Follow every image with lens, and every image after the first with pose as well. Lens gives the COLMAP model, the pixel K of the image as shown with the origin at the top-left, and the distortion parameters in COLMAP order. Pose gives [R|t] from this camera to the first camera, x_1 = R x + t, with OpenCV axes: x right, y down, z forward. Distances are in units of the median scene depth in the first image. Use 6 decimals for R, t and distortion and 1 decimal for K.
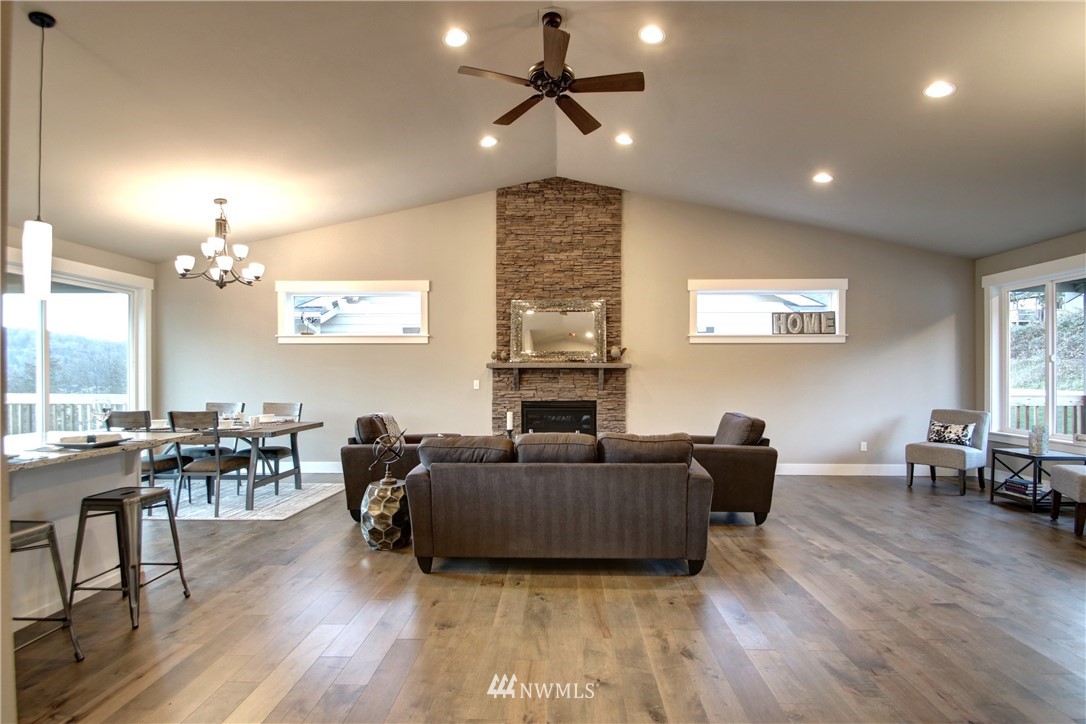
lens RADIAL K [[505.7, 0, 549.8], [0, 505.7, 374.2], [0, 0, 1]] dist [0.013510, -0.011920]
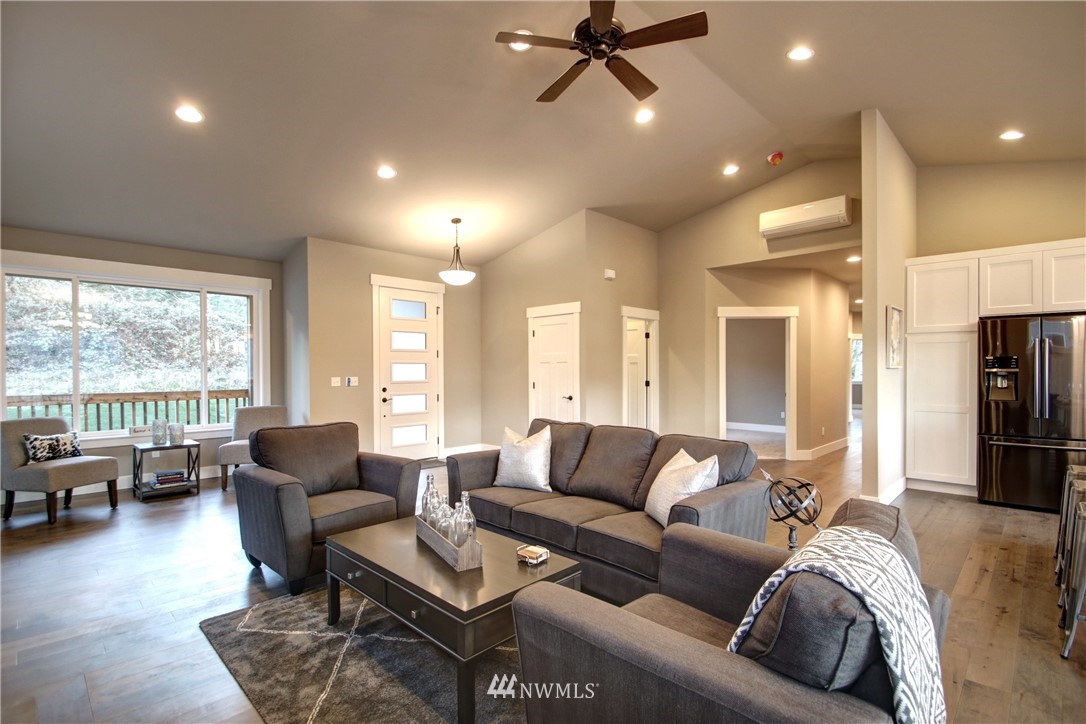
lens RADIAL K [[509.9, 0, 561.8], [0, 509.9, 375.7], [0, 0, 1]] dist [0.011192, -0.013983]
pose [[-0.735596, -0.004143, 0.677408, -0.306934], [0.005278, 0.999916, 0.011847, 0.000059], [-0.677400, 0.012290, -0.735512, 0.940480]]
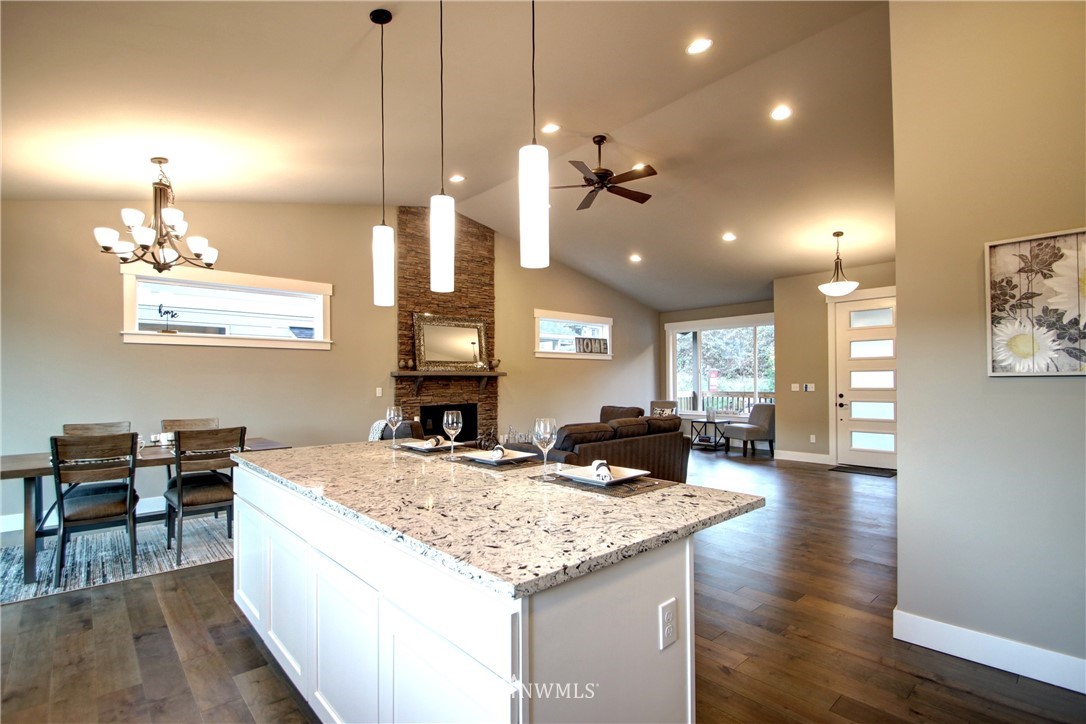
lens RADIAL K [[505.7, 0, 549.8], [0, 505.7, 374.2], [0, 0, 1]] dist [0.013510, -0.011920]
pose [[0.722244, 0.003508, 0.691630, -0.608159], [0.007561, 0.999887, -0.012967, 0.000383], [-0.691597, 0.014594, 0.722136, 0.026425]]
